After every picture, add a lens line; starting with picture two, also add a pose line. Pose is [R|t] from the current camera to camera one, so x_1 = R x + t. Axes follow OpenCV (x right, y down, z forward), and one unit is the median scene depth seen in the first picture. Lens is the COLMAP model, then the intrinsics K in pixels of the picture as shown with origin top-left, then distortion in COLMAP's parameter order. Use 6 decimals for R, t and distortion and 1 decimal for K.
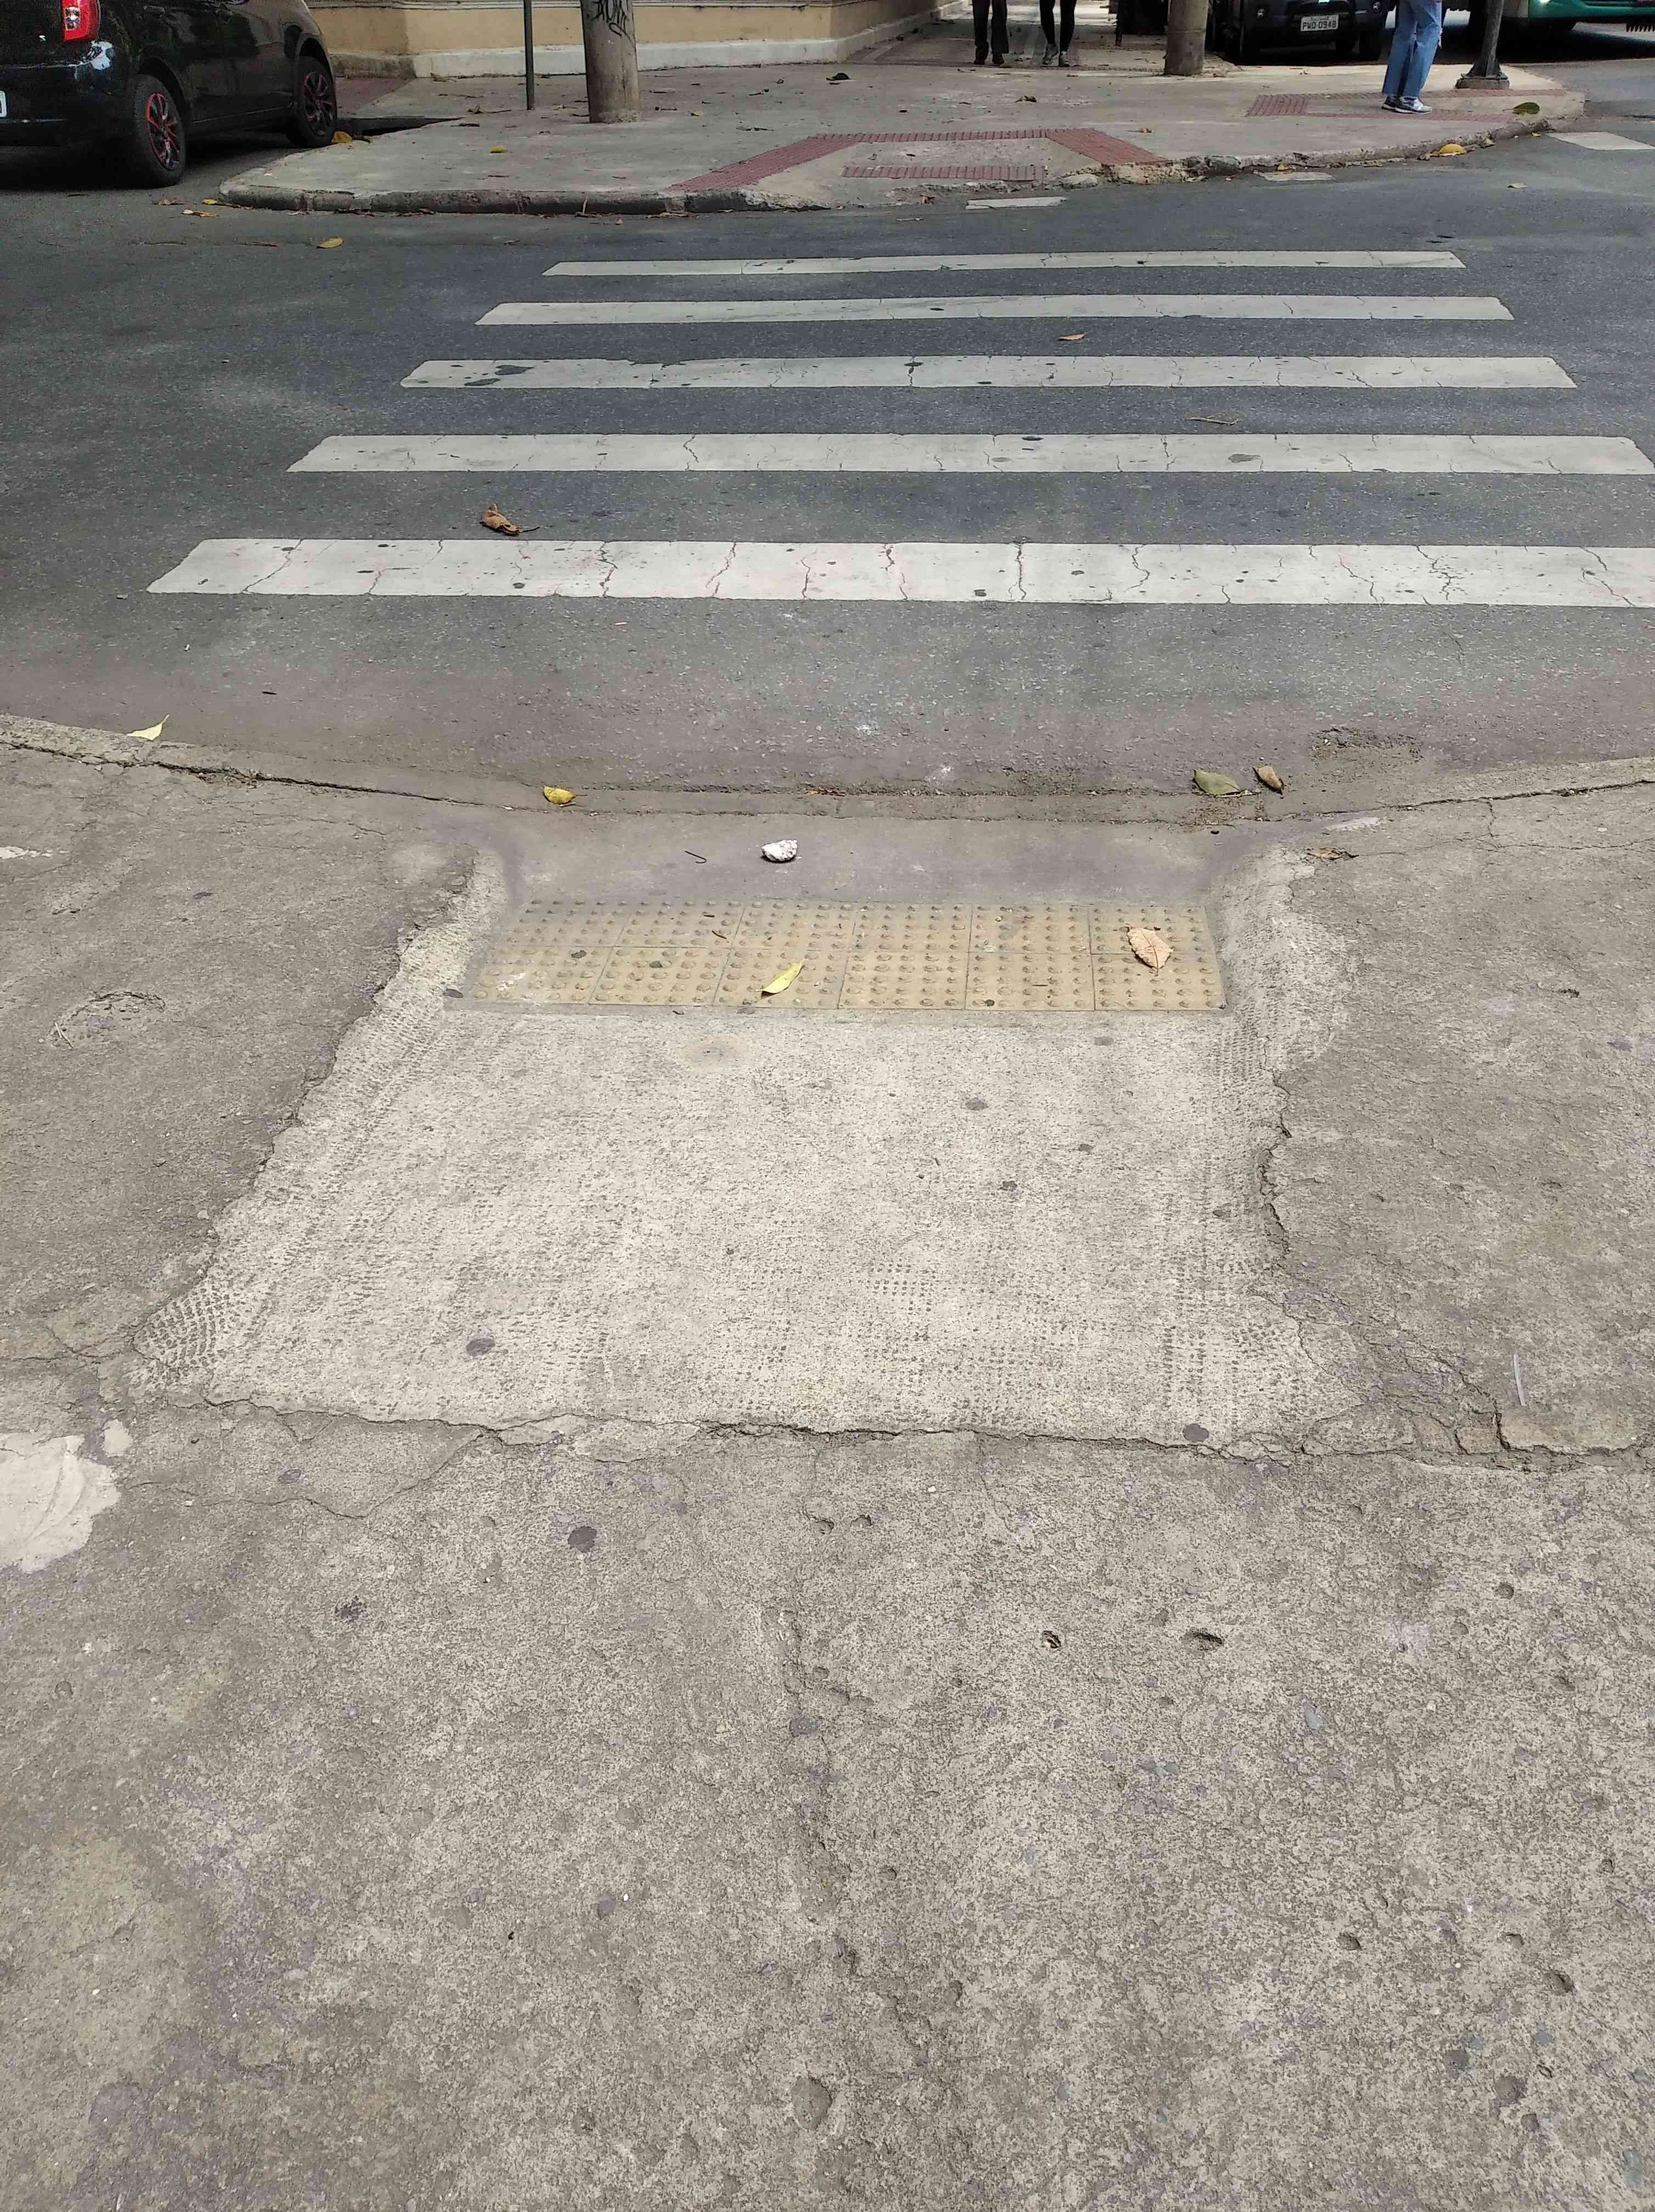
lens RADIAL K [[1688.9, 0, 827.5], [0, 1688.9, 1106.0], [0, 0, 1]] dist [0.007335, 0.002493]
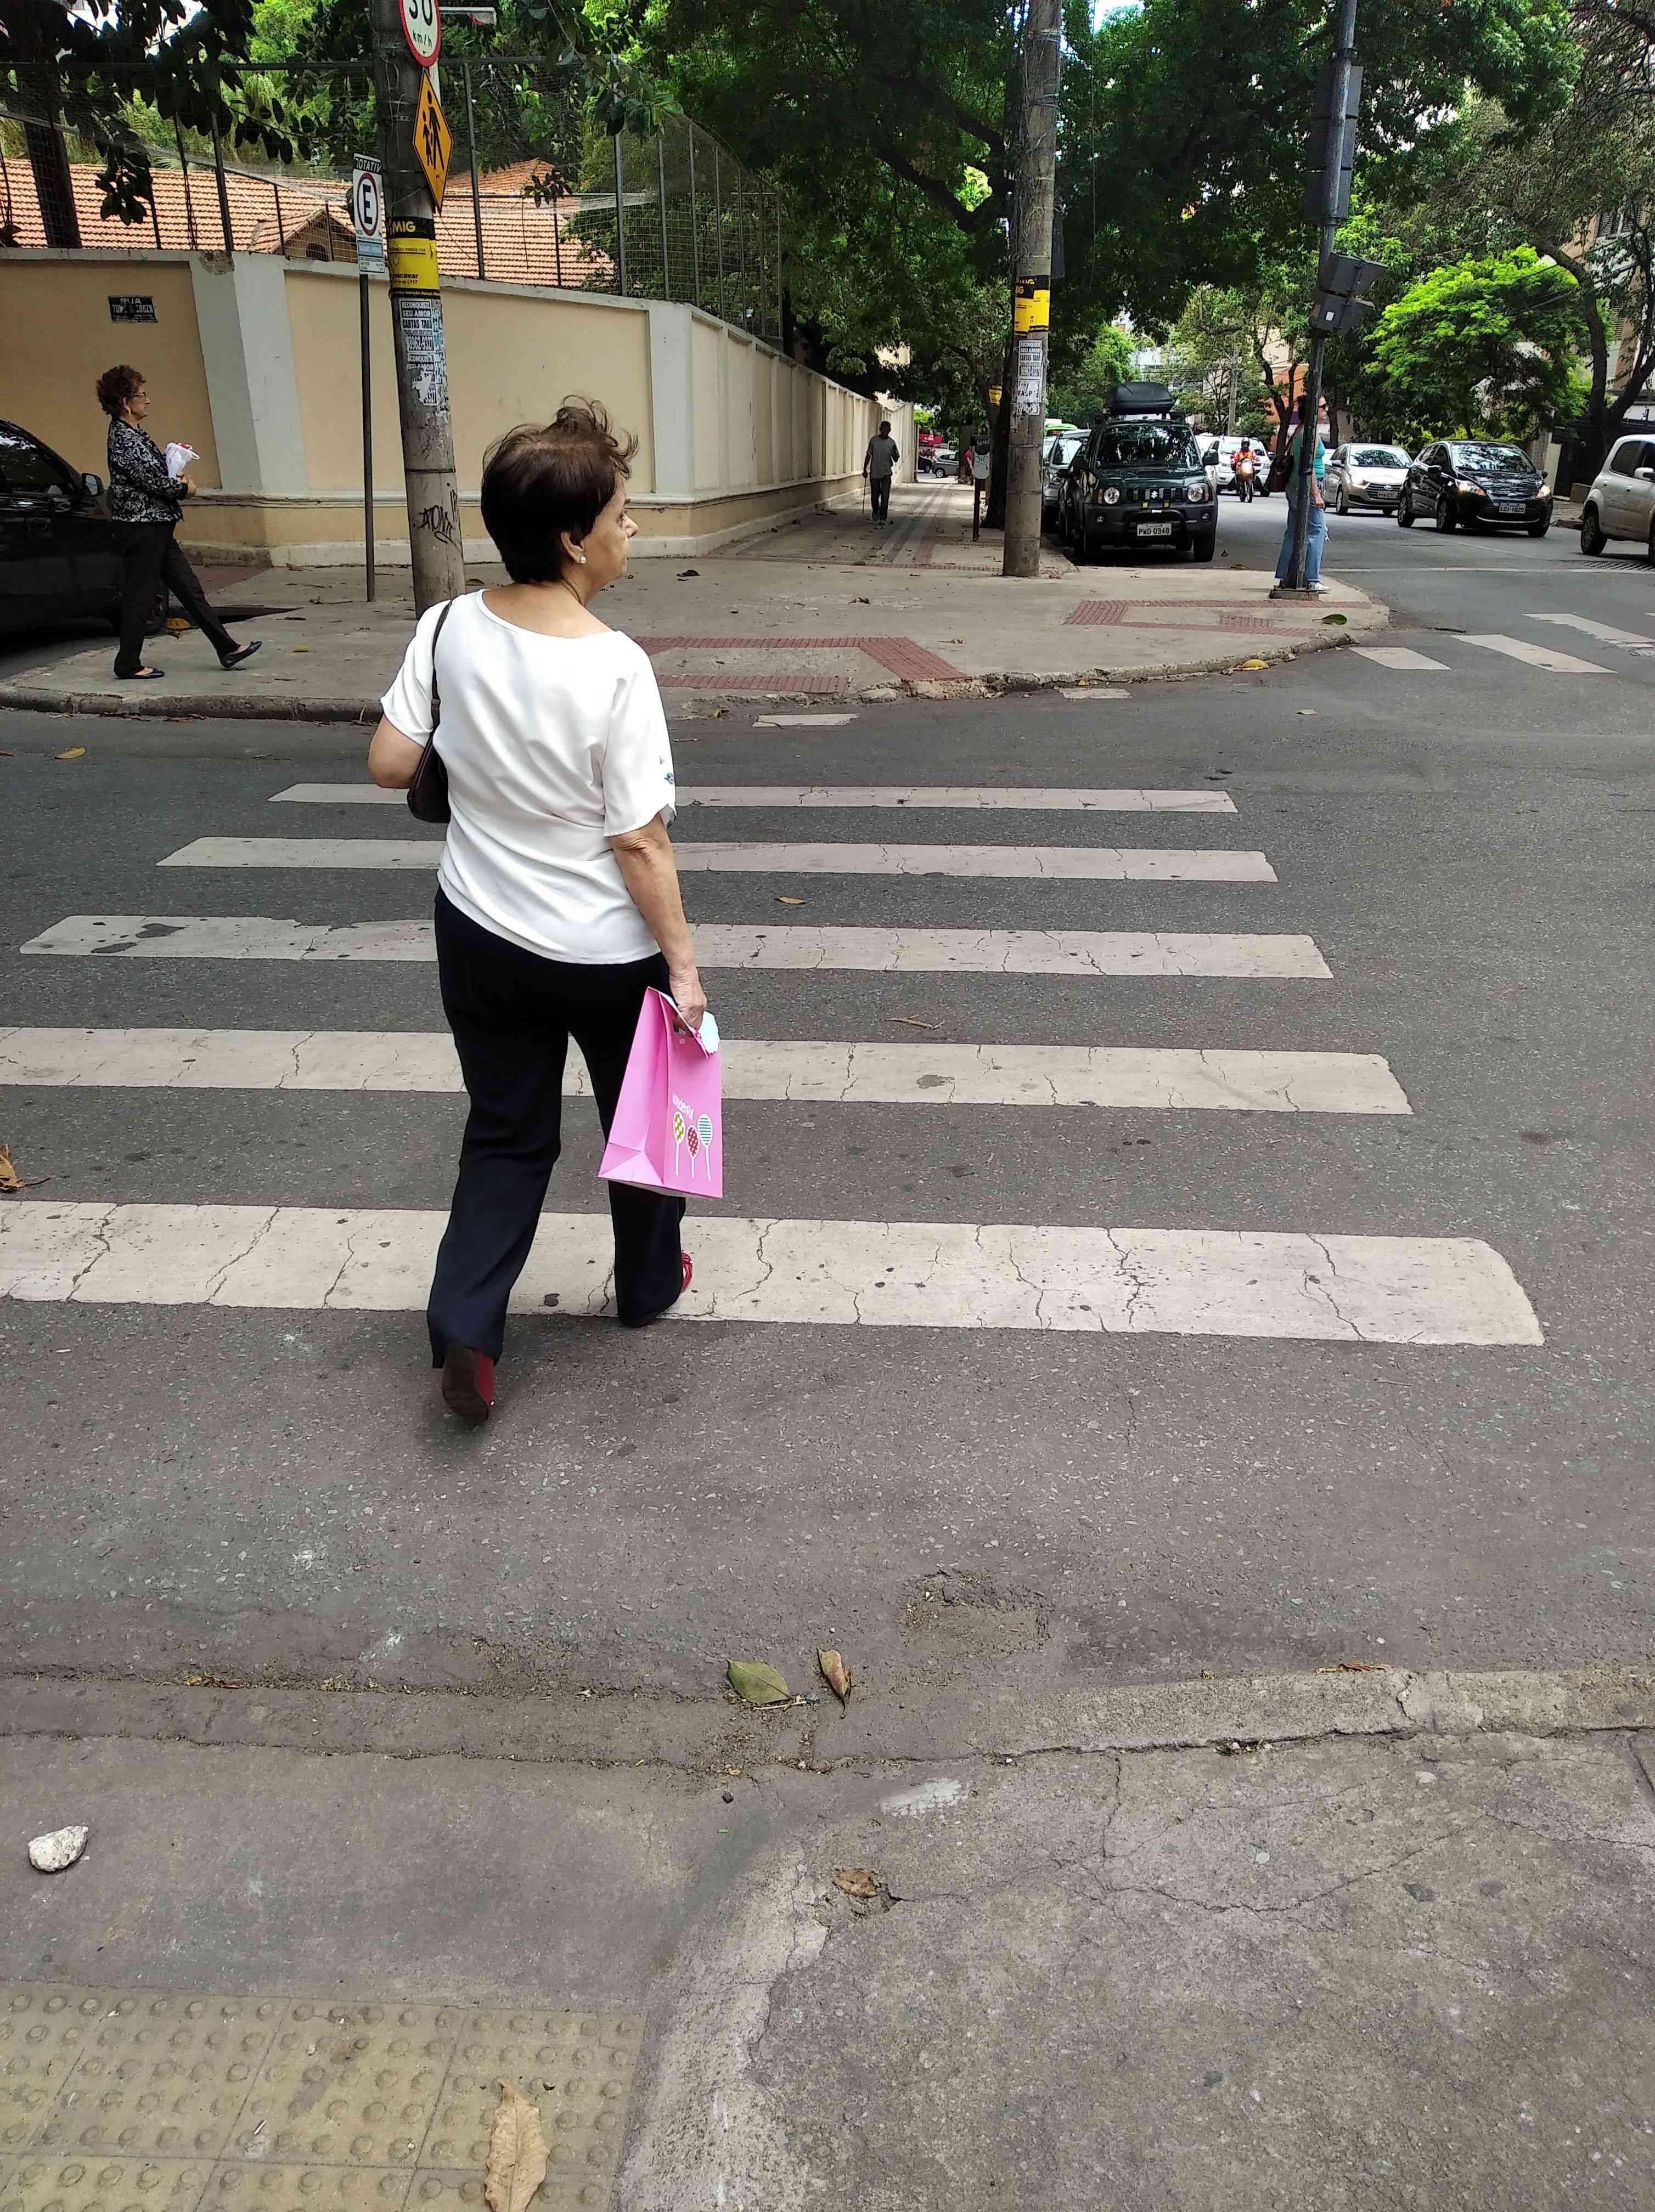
lens RADIAL K [[1717.4, 0, 827.5], [0, 1717.4, 1106.0], [0, 0, 1]] dist [0.087504, -0.161041]
pose [[0.998781, -0.000808, 0.049351, 0.130963], [0.012231, 0.972732, -0.231607, -0.150081], [-0.047818, 0.231929, 0.971557, 0.145869]]
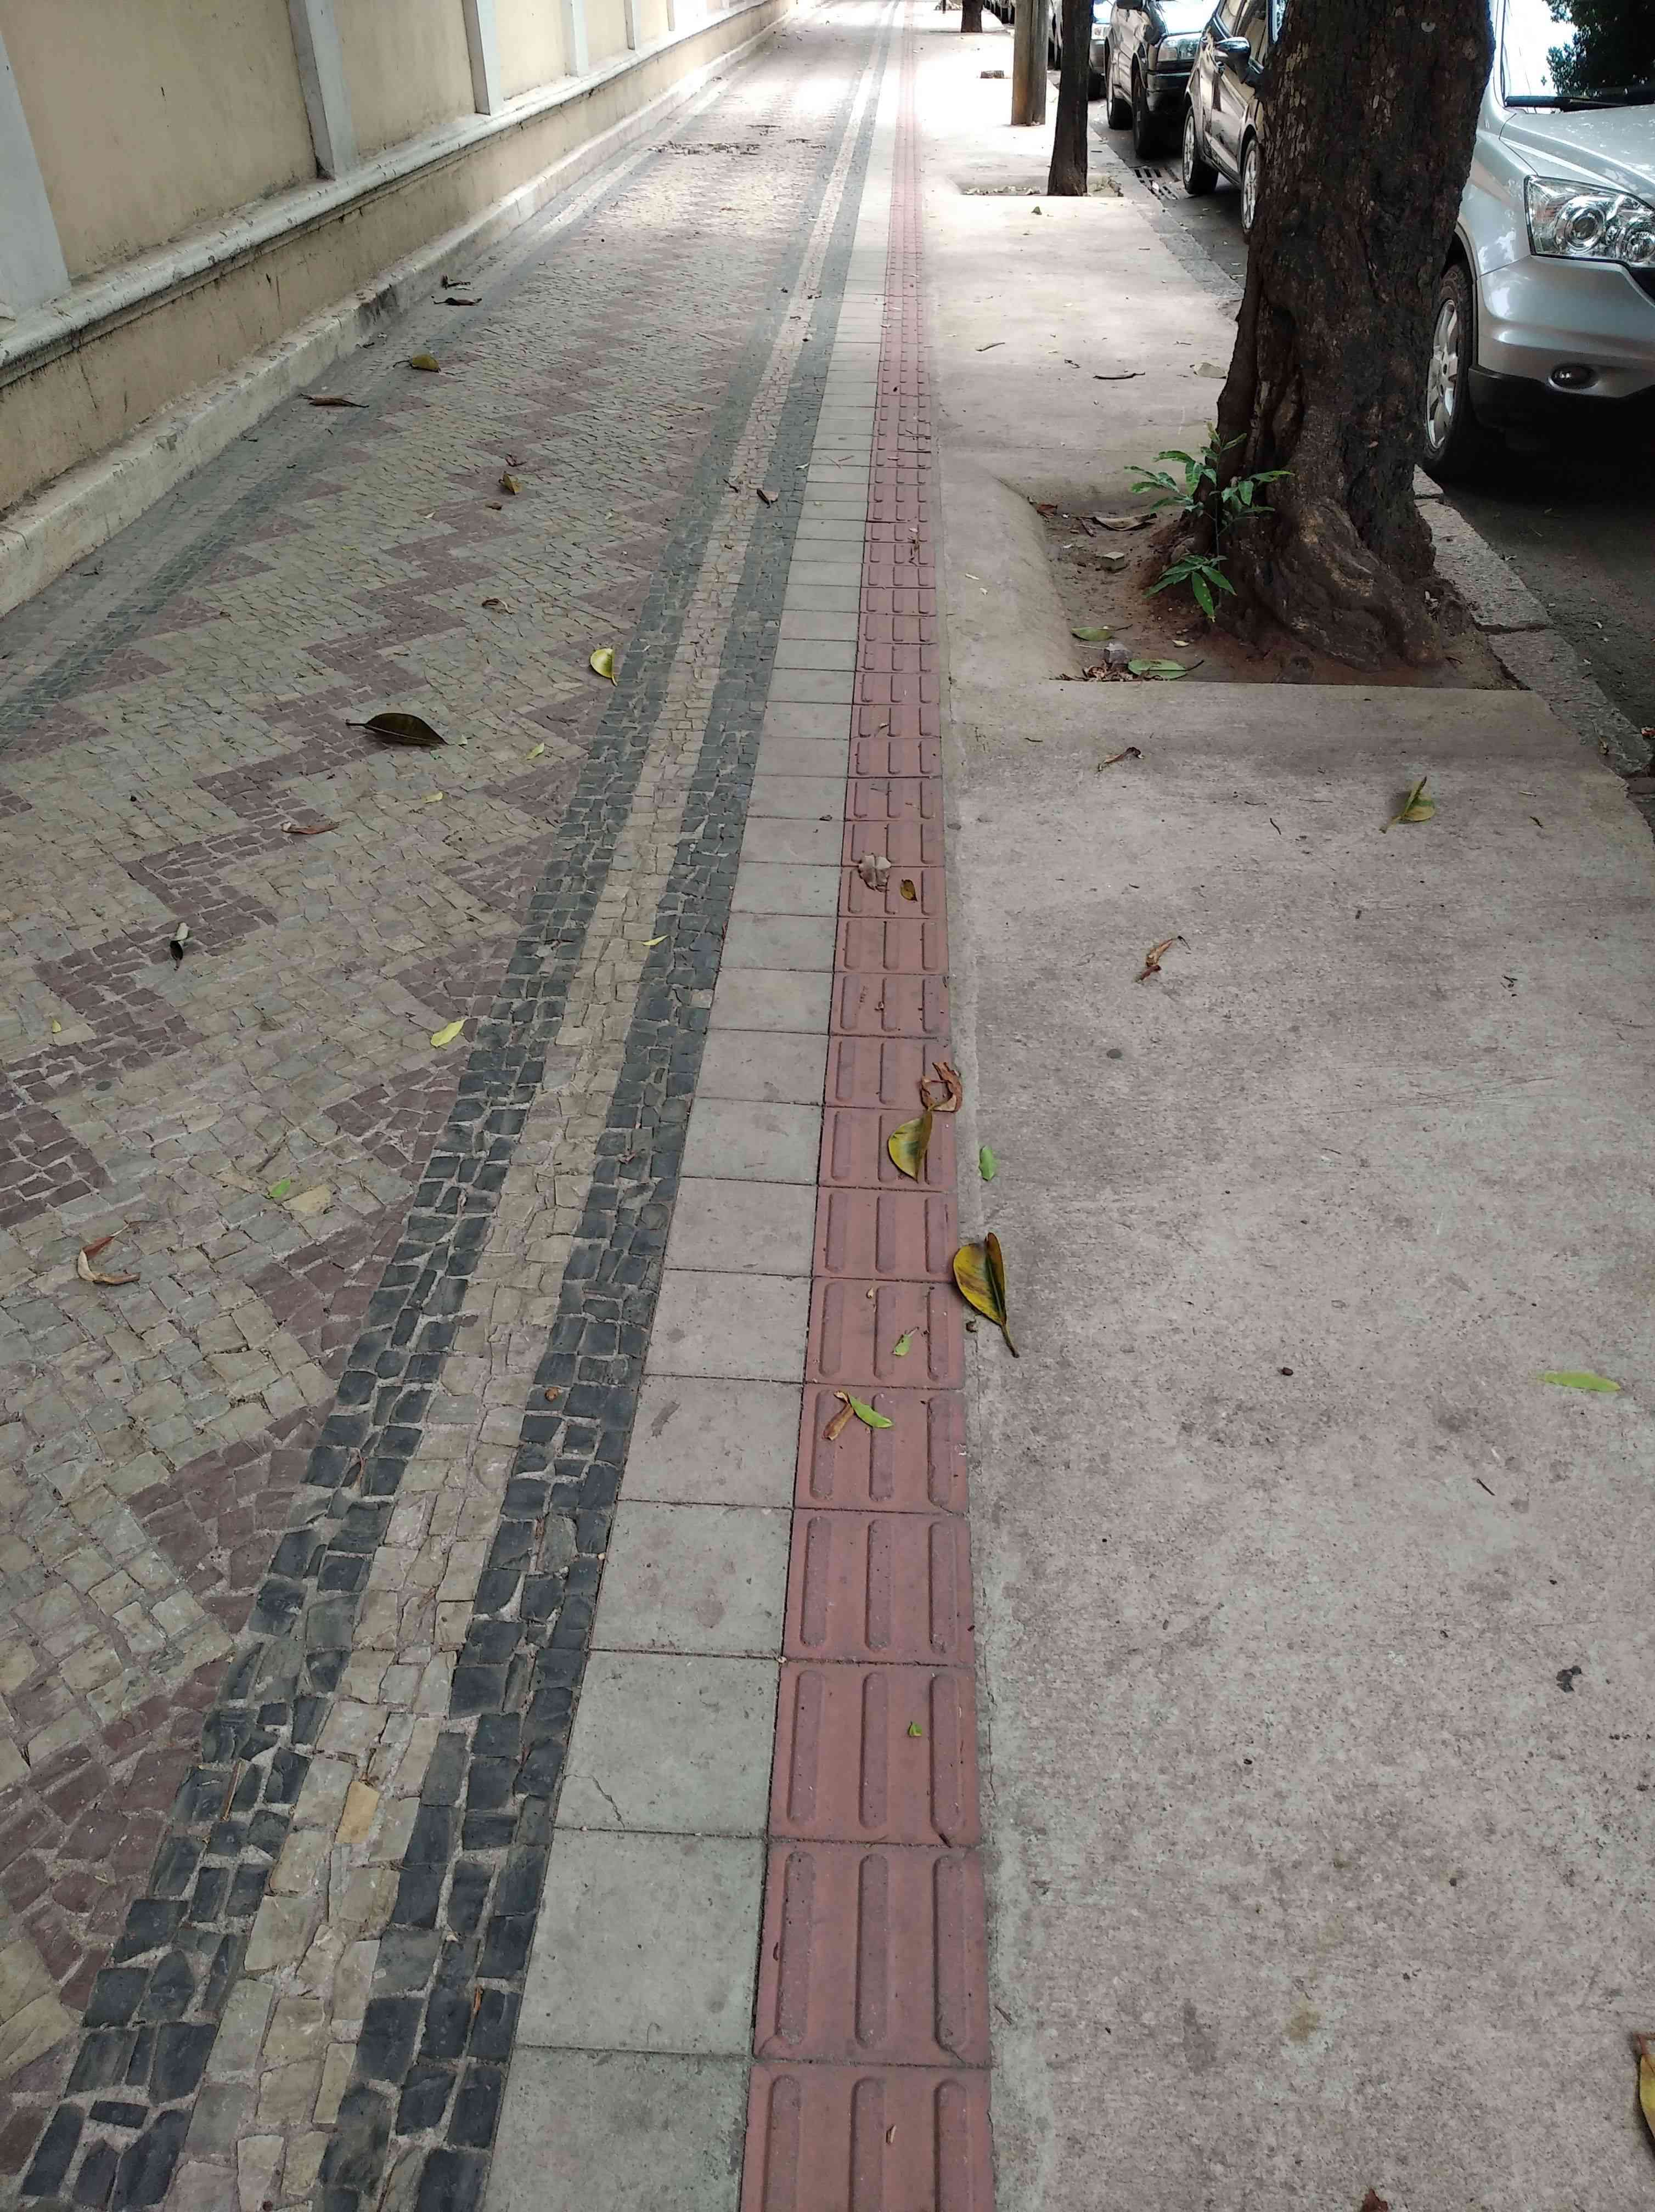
lens RADIAL K [[1717.4, 0, 827.5], [0, 1717.4, 1106.0], [0, 0, 1]] dist [0.087504, -0.161041]
pose [[0.996507, -0.061627, 0.056353, 1.094804], [0.061657, 0.998097, 0.001196, -5.371350], [-0.056319, 0.002282, 0.998410, 7.632727]]
